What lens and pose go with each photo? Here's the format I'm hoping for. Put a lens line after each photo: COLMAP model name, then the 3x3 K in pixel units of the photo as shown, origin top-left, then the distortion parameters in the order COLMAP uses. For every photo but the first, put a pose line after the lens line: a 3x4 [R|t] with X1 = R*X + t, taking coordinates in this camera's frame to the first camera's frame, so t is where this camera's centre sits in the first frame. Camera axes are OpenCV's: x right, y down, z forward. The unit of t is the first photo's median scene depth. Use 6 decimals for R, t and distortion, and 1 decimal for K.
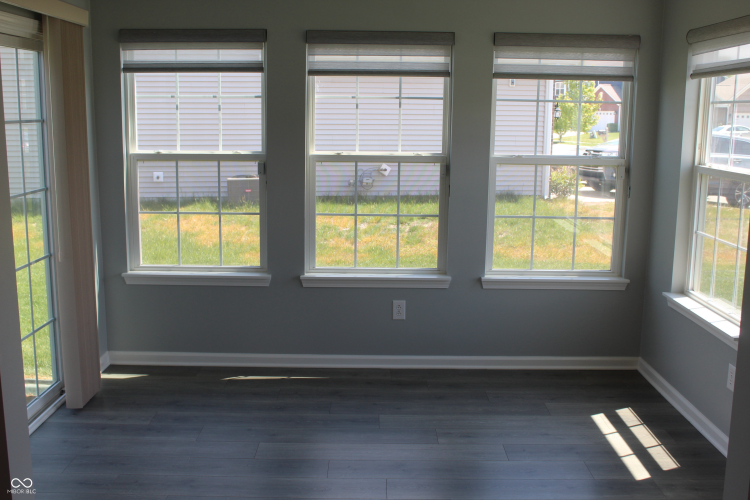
lens RADIAL K [[712.0, 0, 375.0], [0, 712.0, 250.0], [0, 0, 1]] dist [-0.169637, 0.122619]
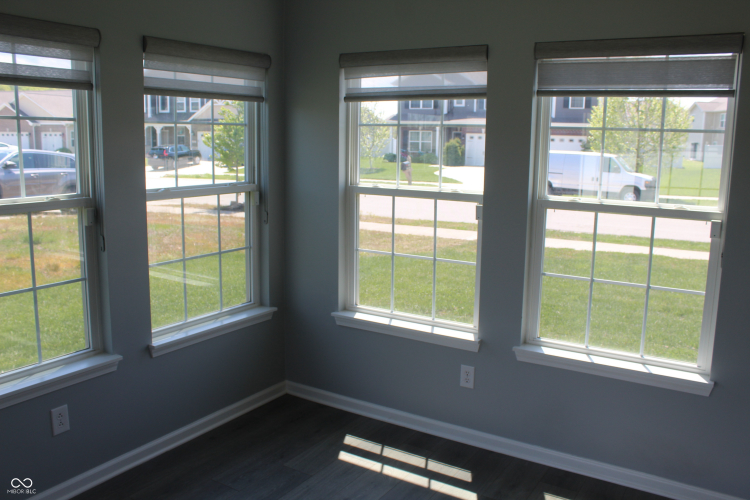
lens RADIAL K [[640.9, 0, 375.0], [0, 640.9, 250.0], [0, 0, 1]] dist [-0.107632, 0.081491]
pose [[0.532166, -0.146148, 0.833930, -0.307359], [0.126725, 0.987642, 0.092217, -0.105162], [-0.837102, 0.056605, 0.544110, 0.411060]]
